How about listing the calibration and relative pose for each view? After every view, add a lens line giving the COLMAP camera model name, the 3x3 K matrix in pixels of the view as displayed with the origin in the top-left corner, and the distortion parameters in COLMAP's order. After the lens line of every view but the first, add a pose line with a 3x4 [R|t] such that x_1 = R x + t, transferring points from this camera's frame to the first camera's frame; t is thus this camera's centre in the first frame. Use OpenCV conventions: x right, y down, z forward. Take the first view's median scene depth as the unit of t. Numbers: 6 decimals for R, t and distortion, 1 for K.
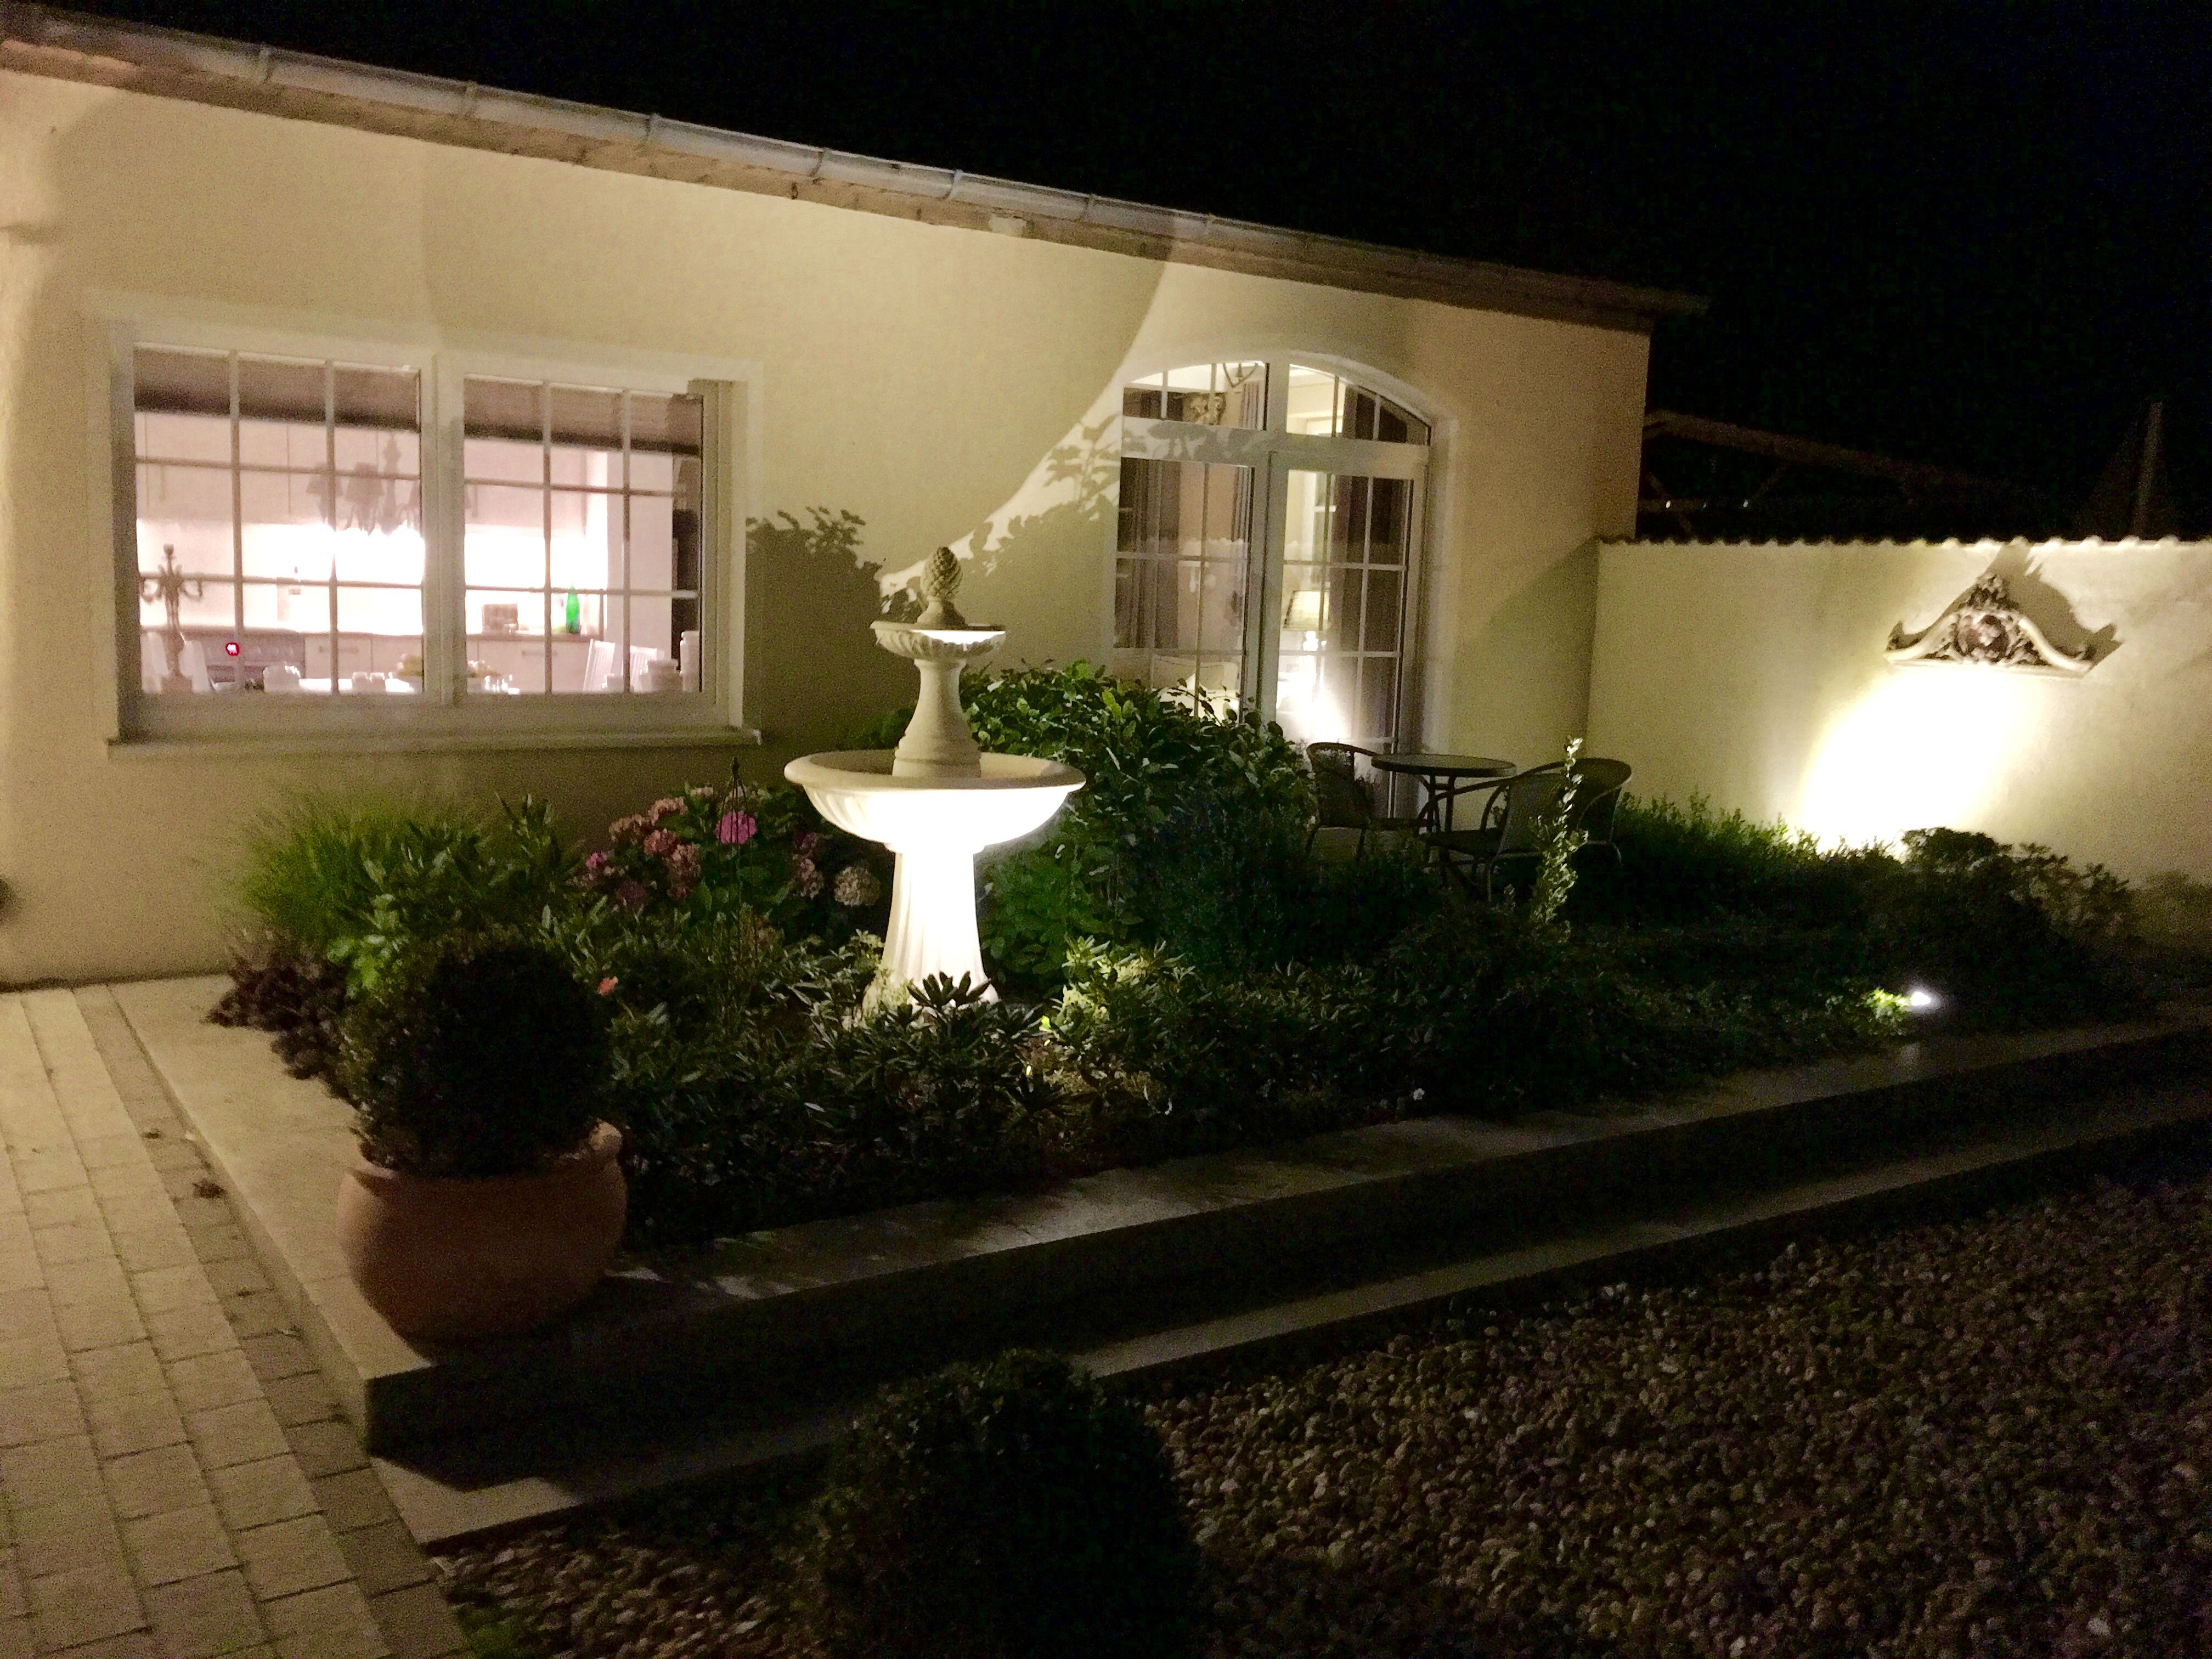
lens RADIAL K [[1866.7, 0, 1100.6], [0, 1866.7, 826.8], [0, 0, 1]] dist [0.043810, -0.033756]
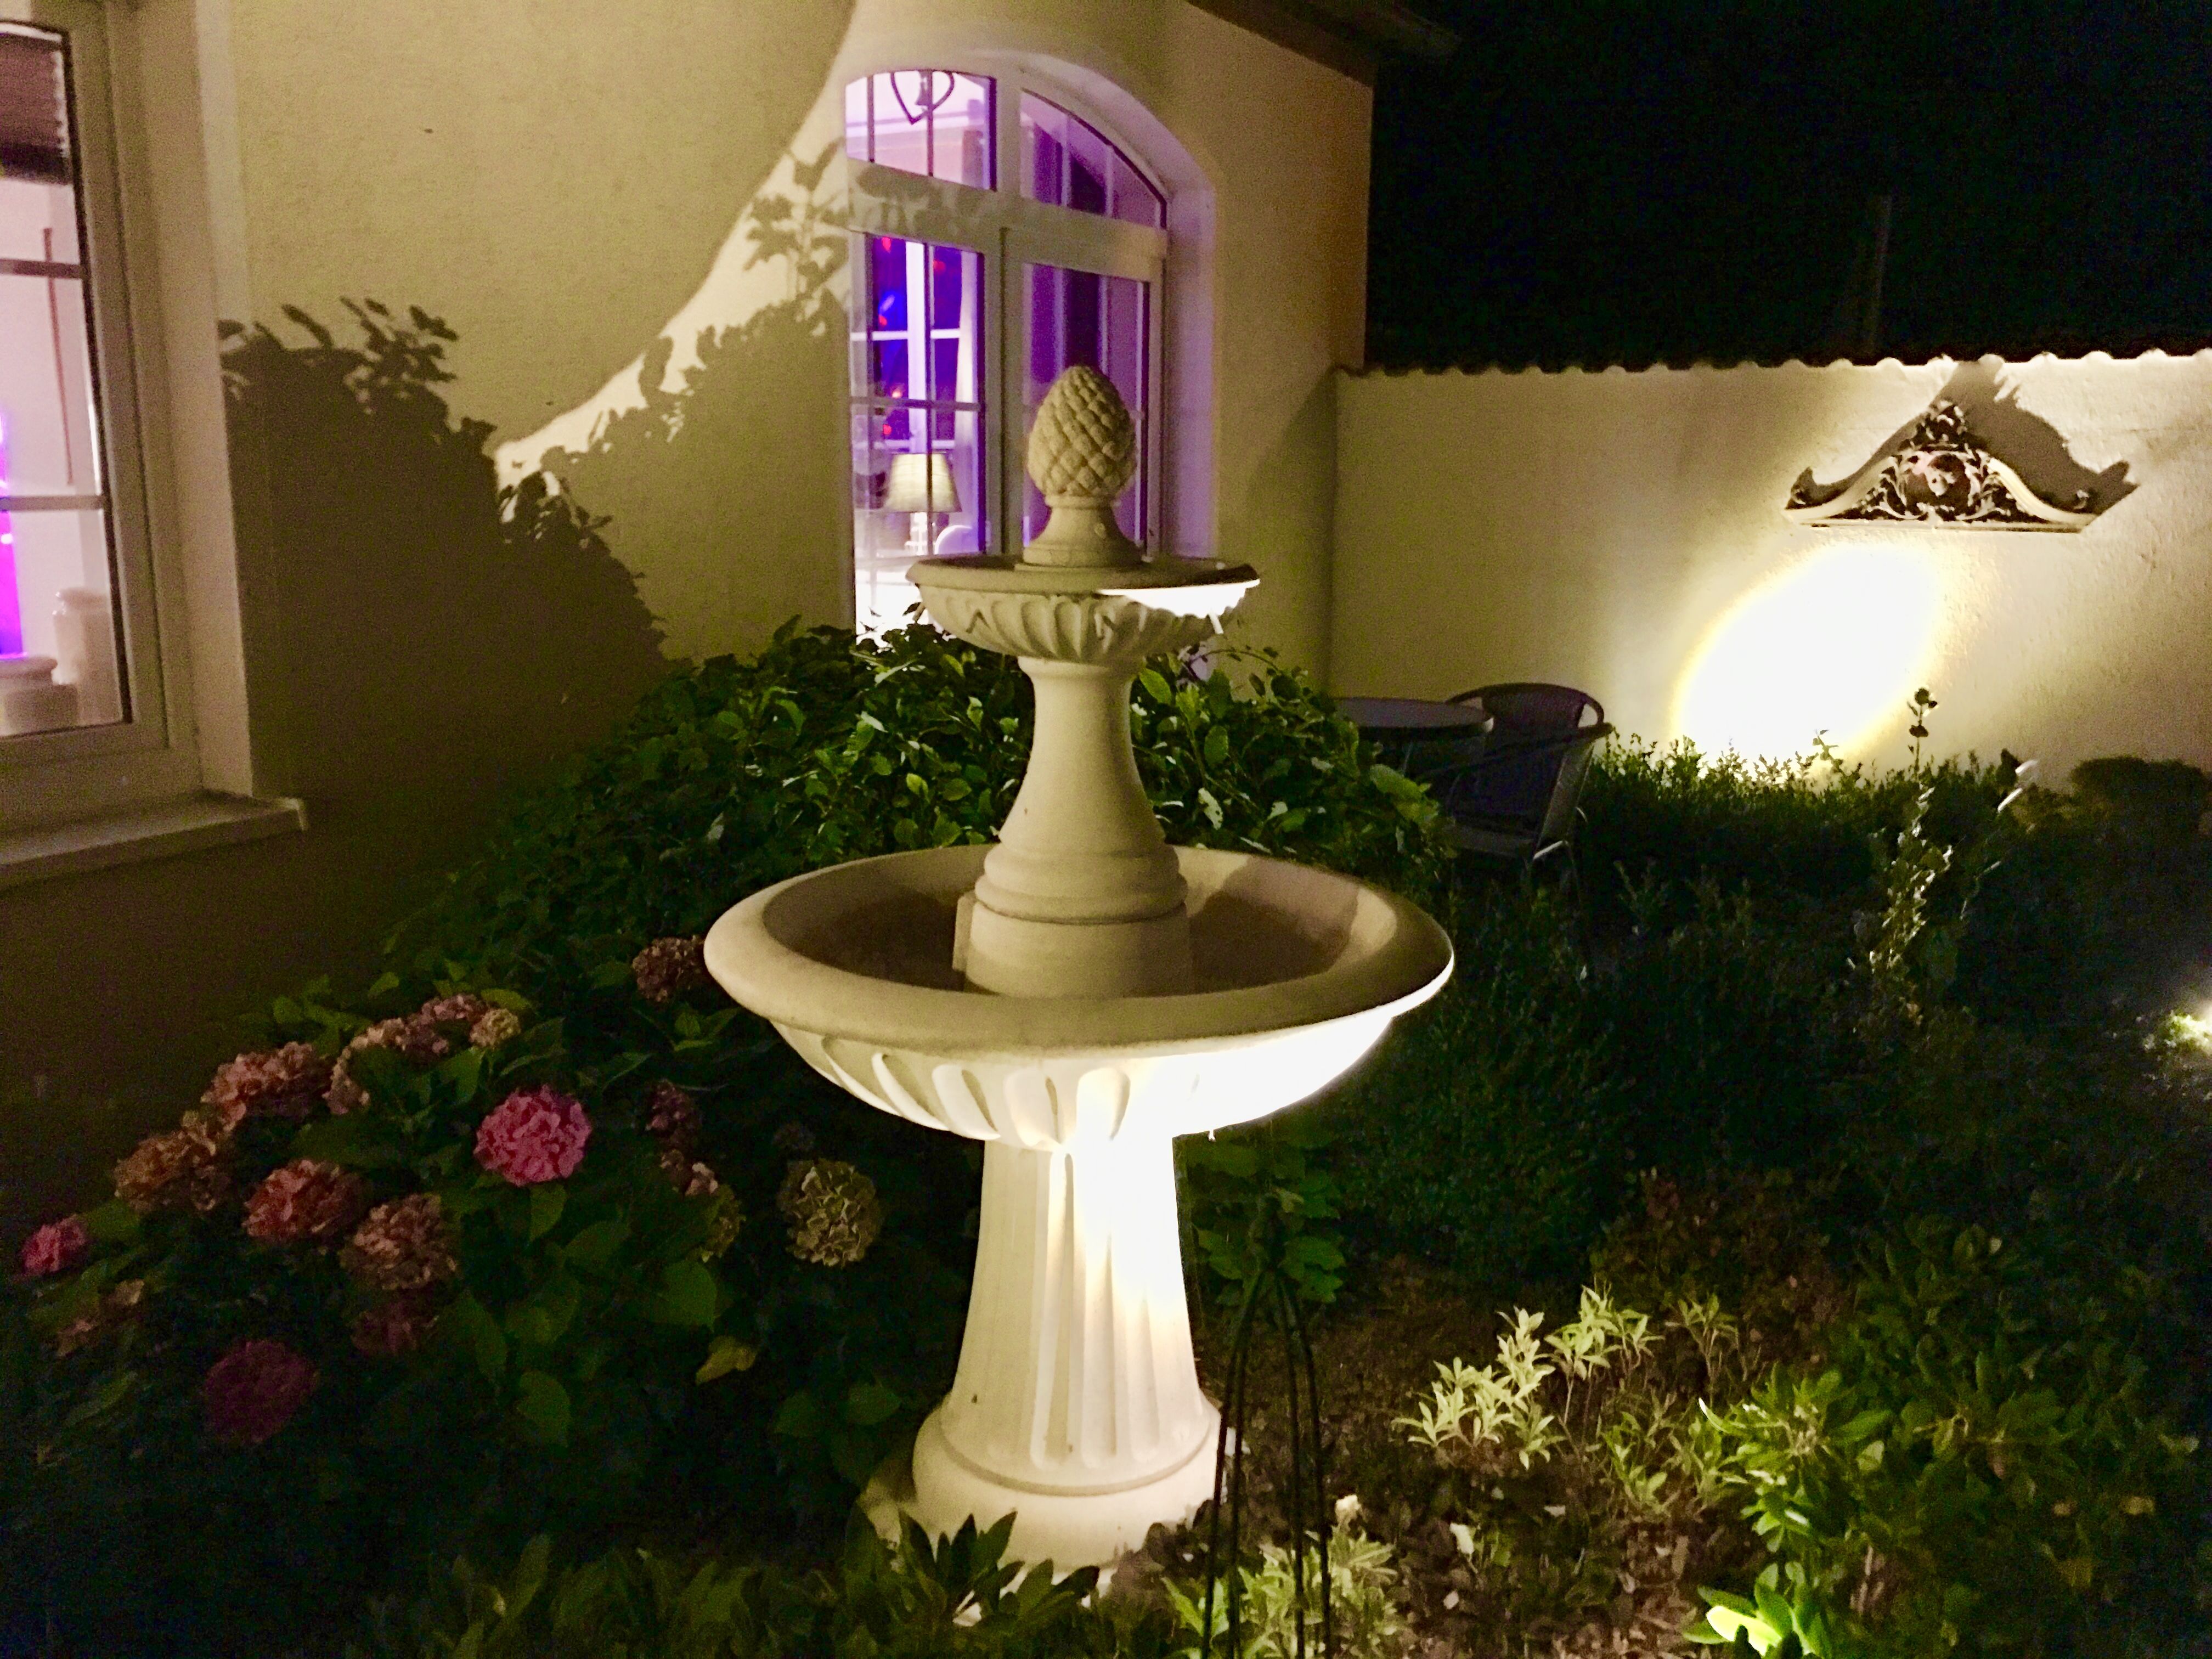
lens RADIAL K [[1866.7, 0, 1111.0], [0, 1866.7, 826.0], [0, 0, 1]] dist [0.043810, -0.033756]
pose [[0.897427, -0.116203, 0.425584, -0.182251], [0.084236, 0.992073, 0.093251, -0.064299], [-0.433047, -0.047836, 0.900101, 0.456421]]
